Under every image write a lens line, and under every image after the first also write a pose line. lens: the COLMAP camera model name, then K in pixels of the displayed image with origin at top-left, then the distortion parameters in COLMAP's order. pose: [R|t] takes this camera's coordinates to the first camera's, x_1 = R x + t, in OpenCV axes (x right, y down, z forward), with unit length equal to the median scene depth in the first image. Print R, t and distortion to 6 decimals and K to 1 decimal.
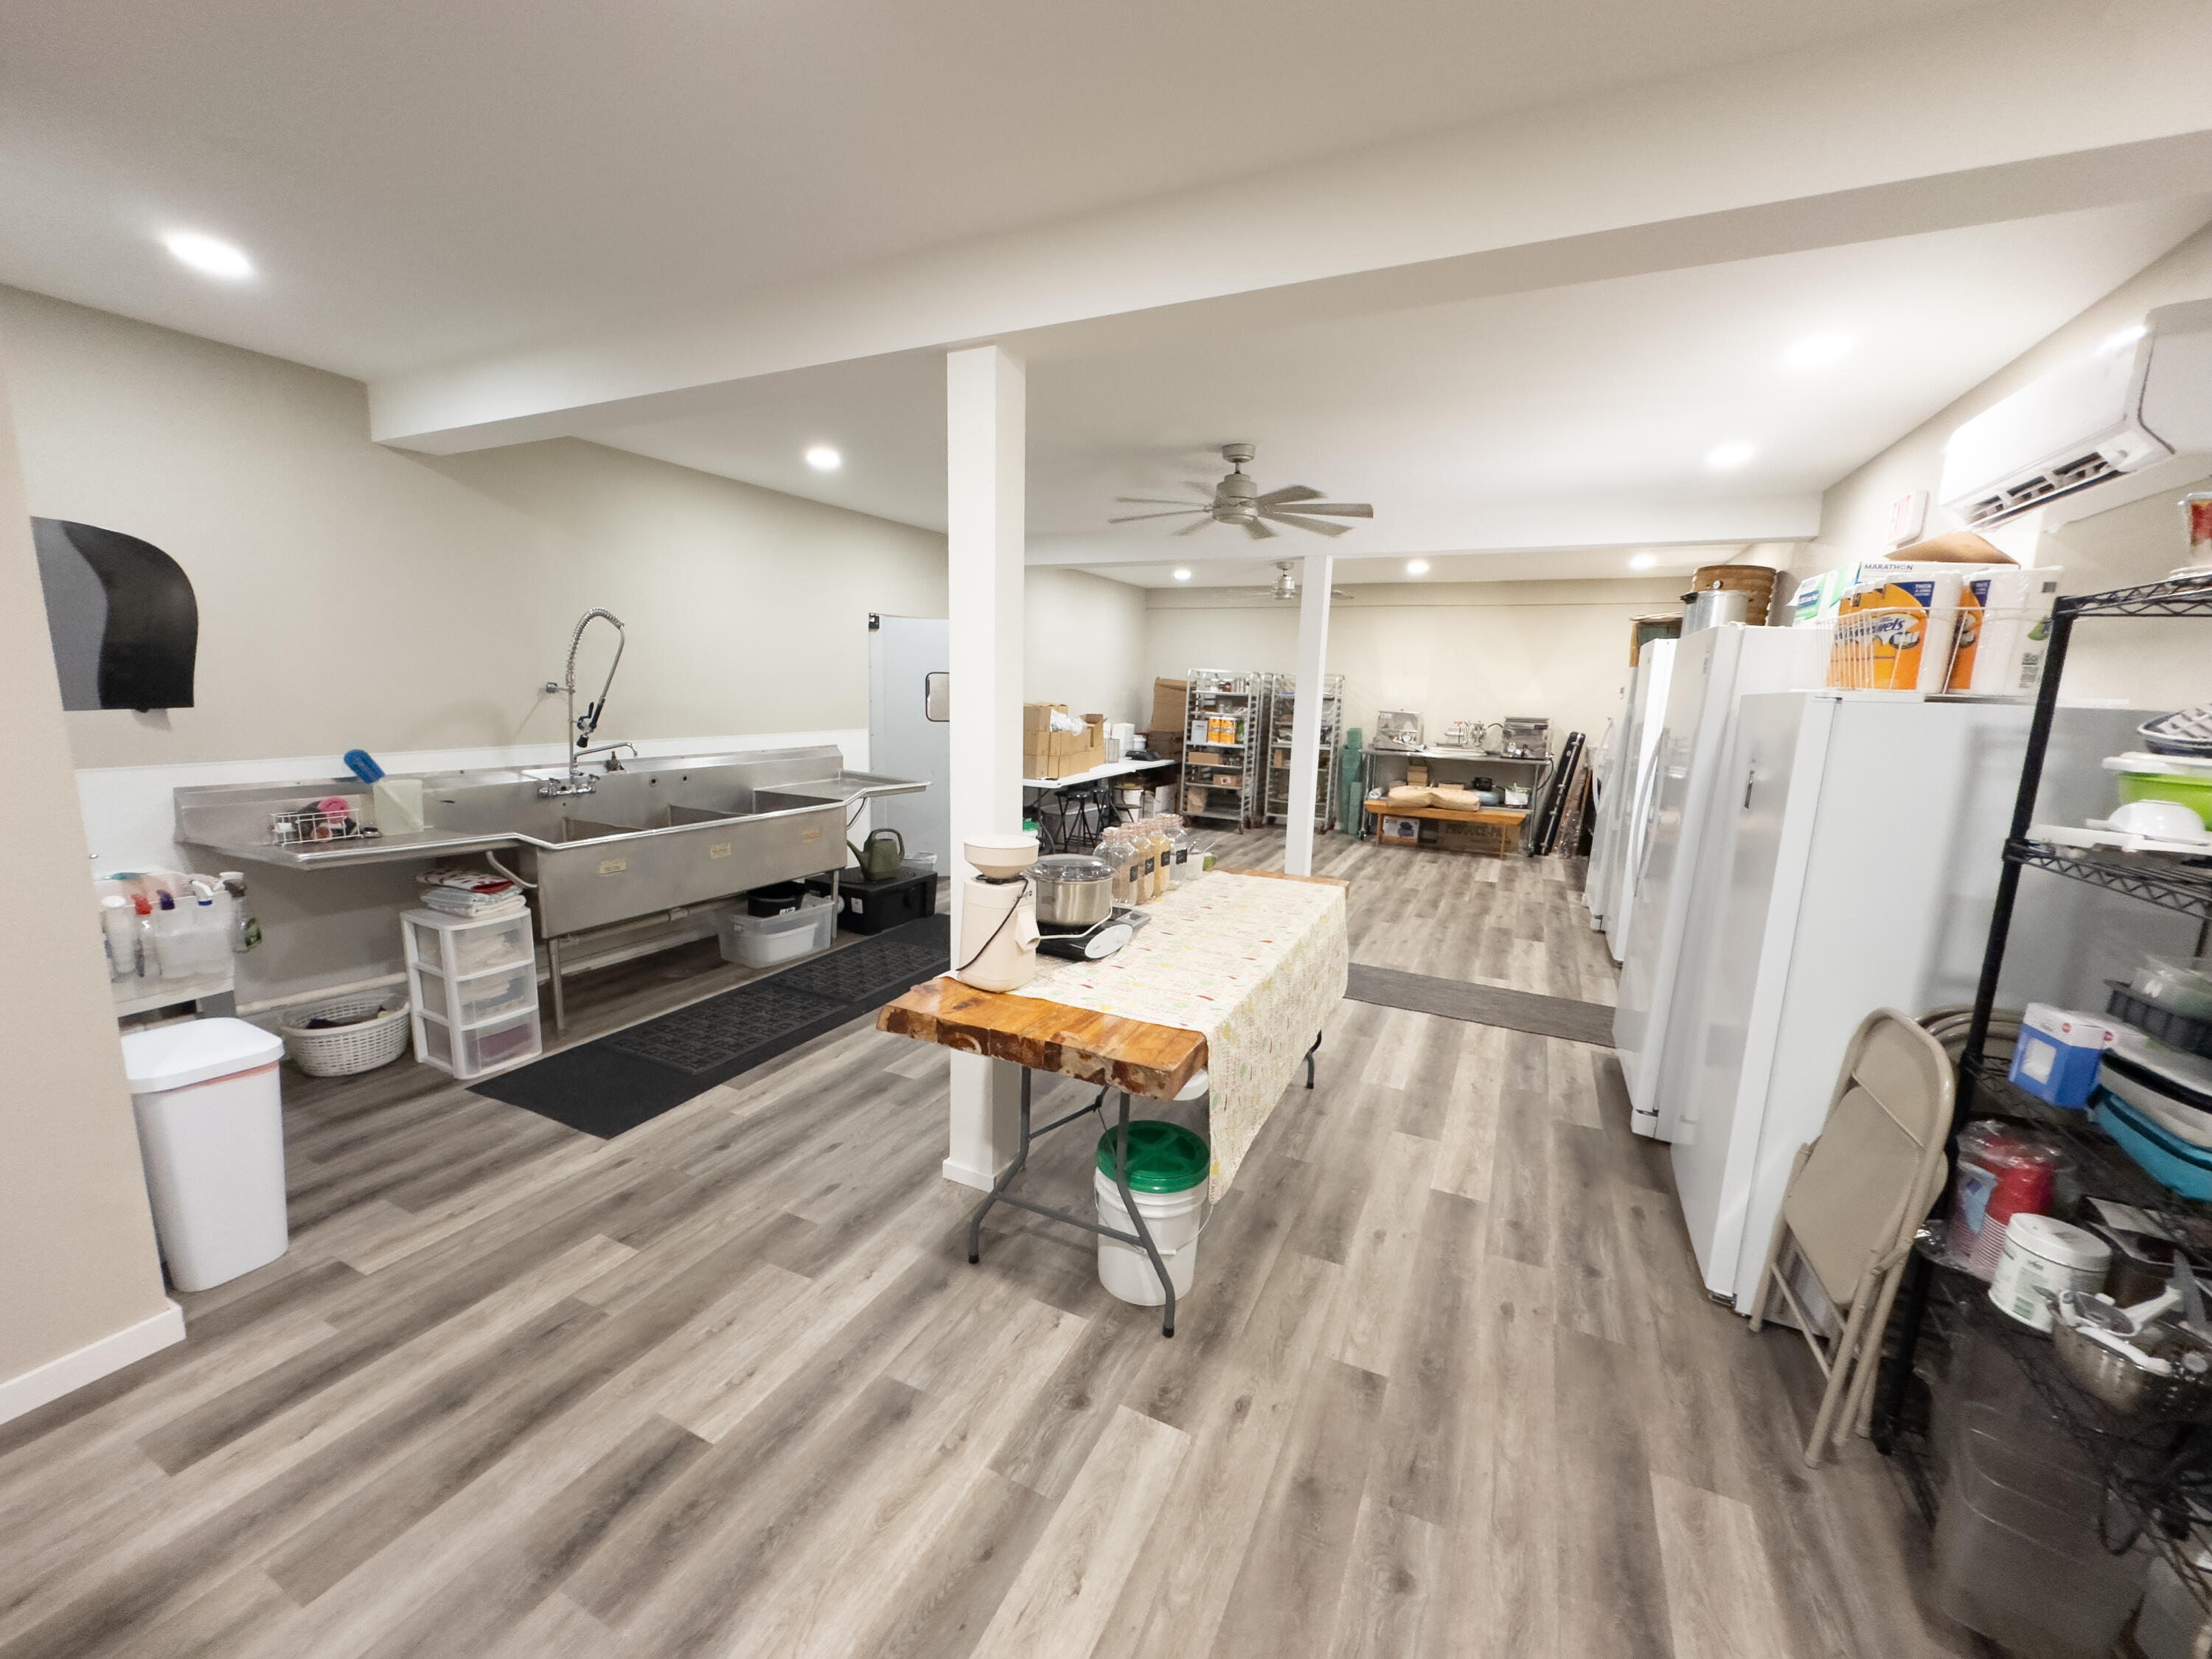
lens RADIAL K [[879.7, 0, 1103.4], [0, 879.7, 825.8], [0, 0, 1]] dist [0.000484, 0.000183]
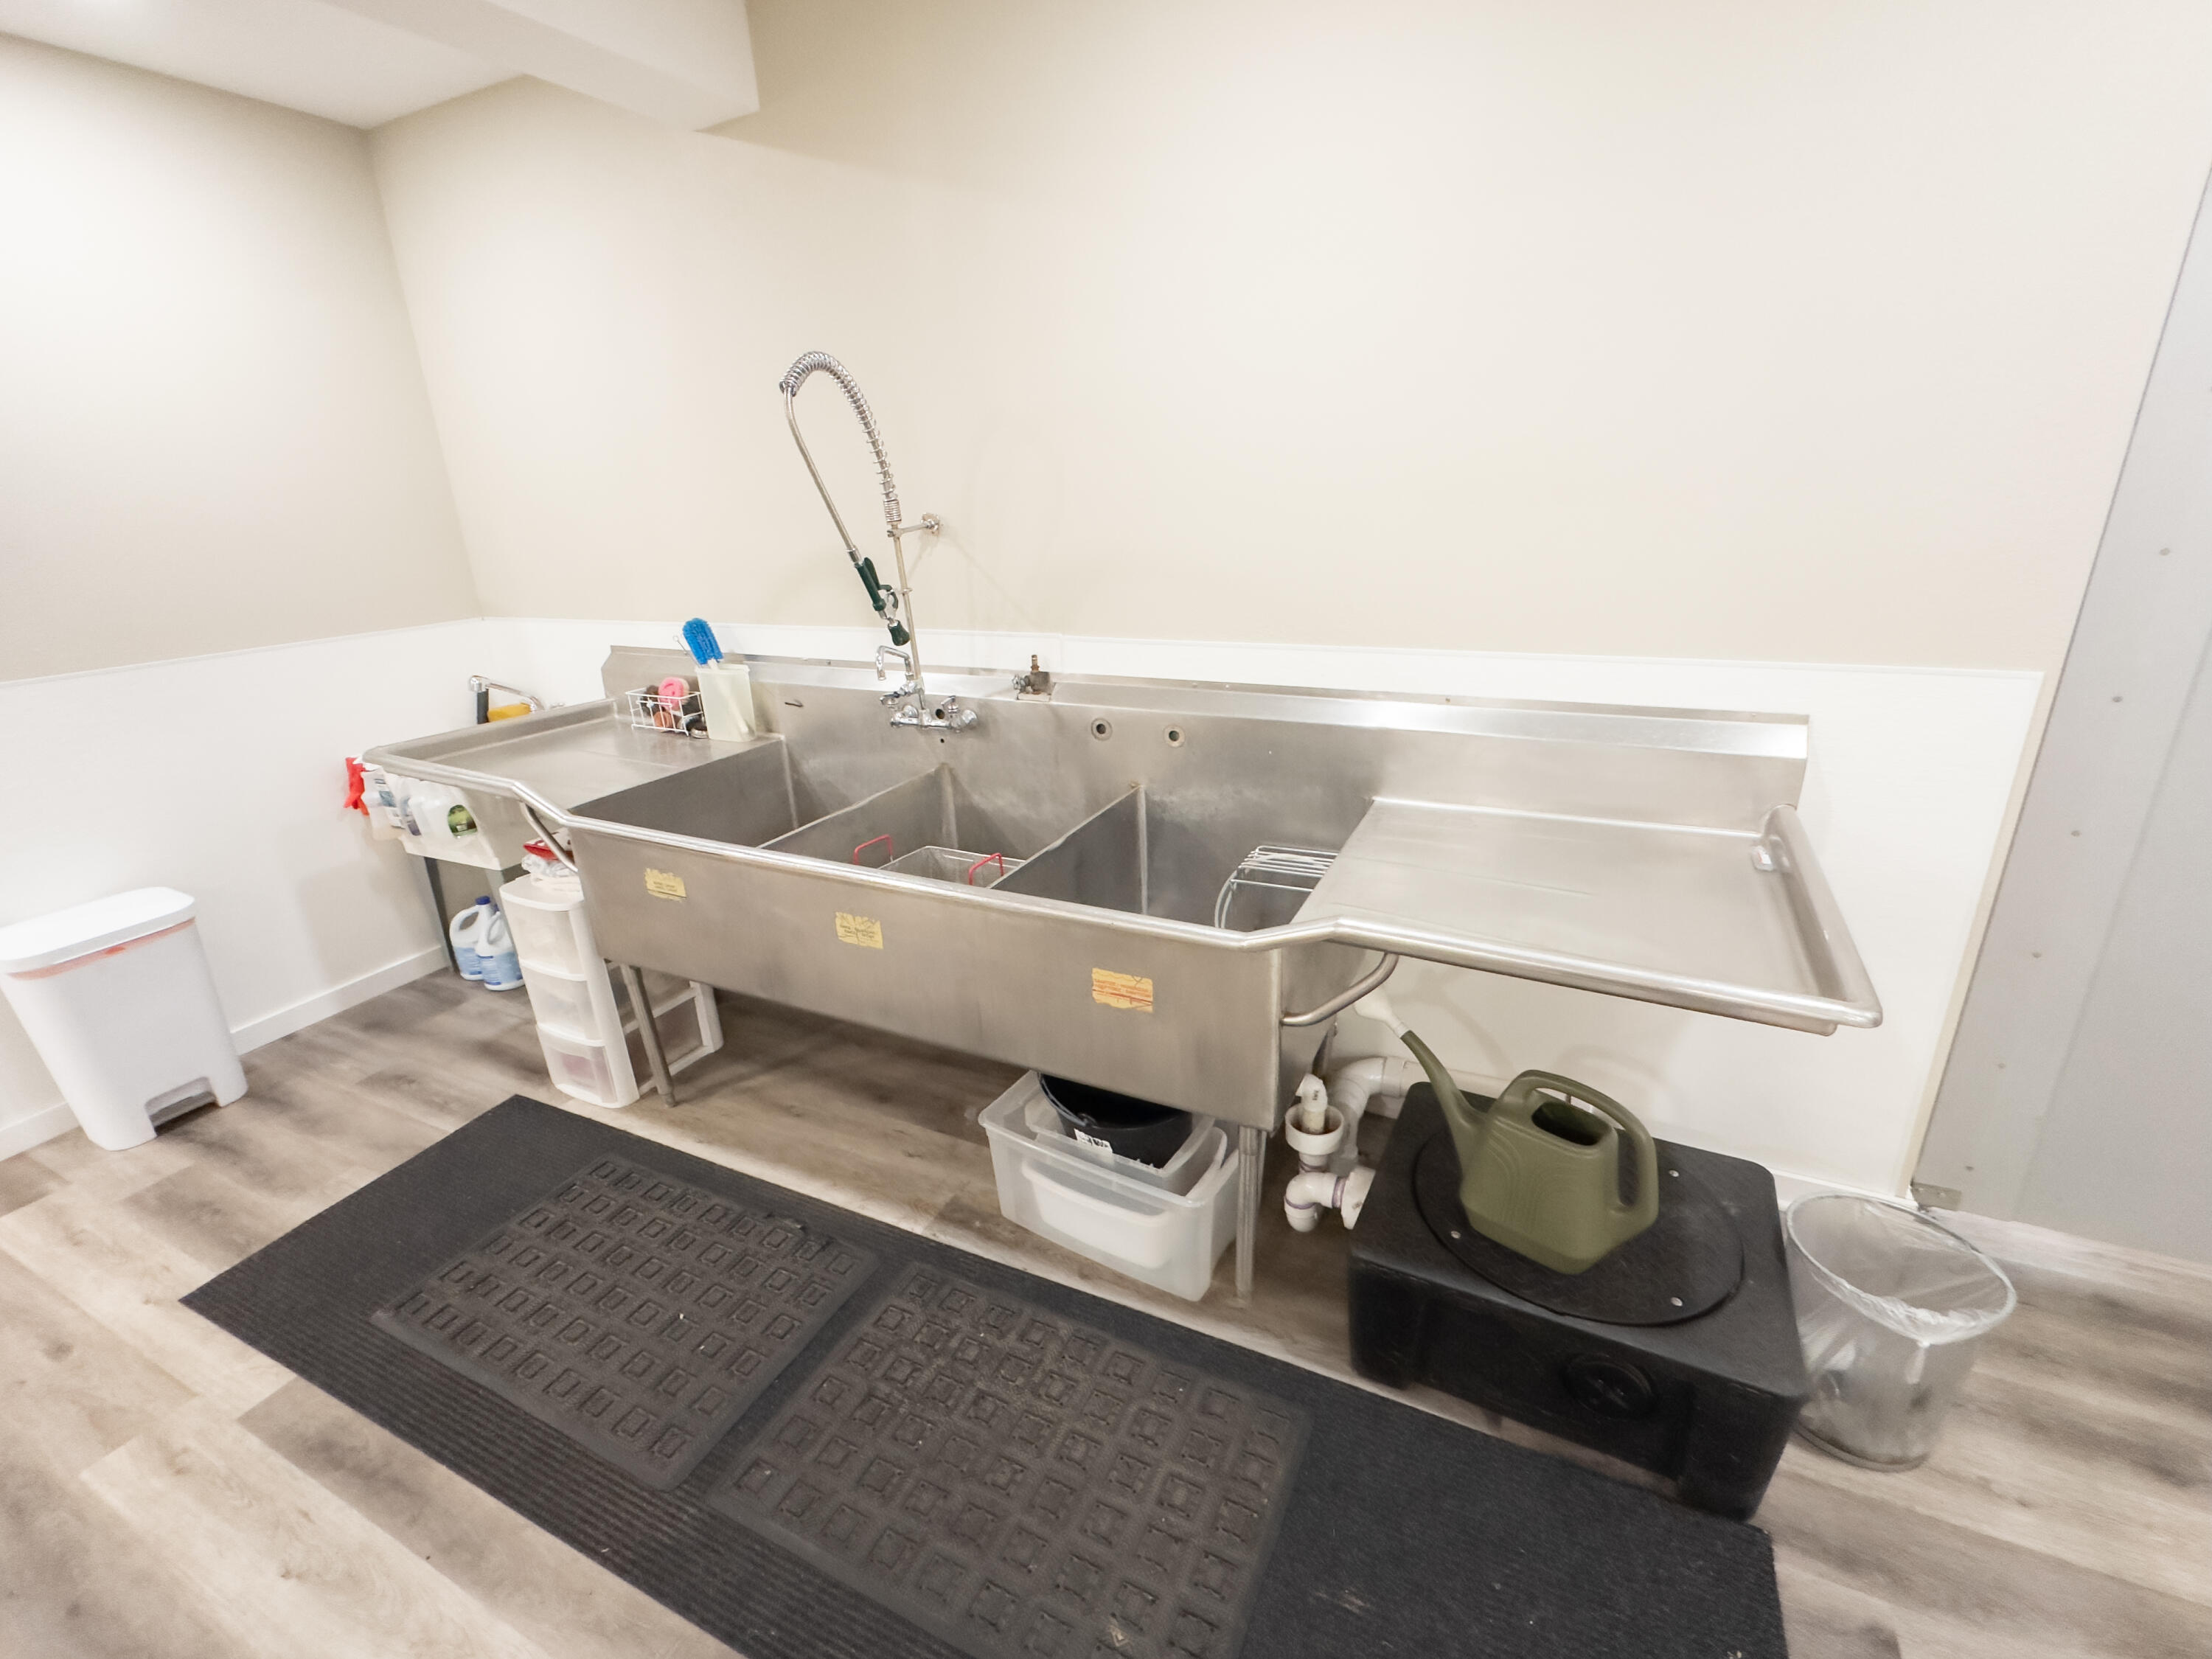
lens RADIAL K [[963.7, 0, 1106.0], [0, 963.7, 829.5], [0, 0, 1]] dist [-0.000105, 0.000394]
pose [[-0.009683, 0.298459, -0.954373, -0.012591], [-0.122674, 0.946854, 0.297353, -0.221040], [0.992400, 0.119956, 0.027445, 1.439635]]
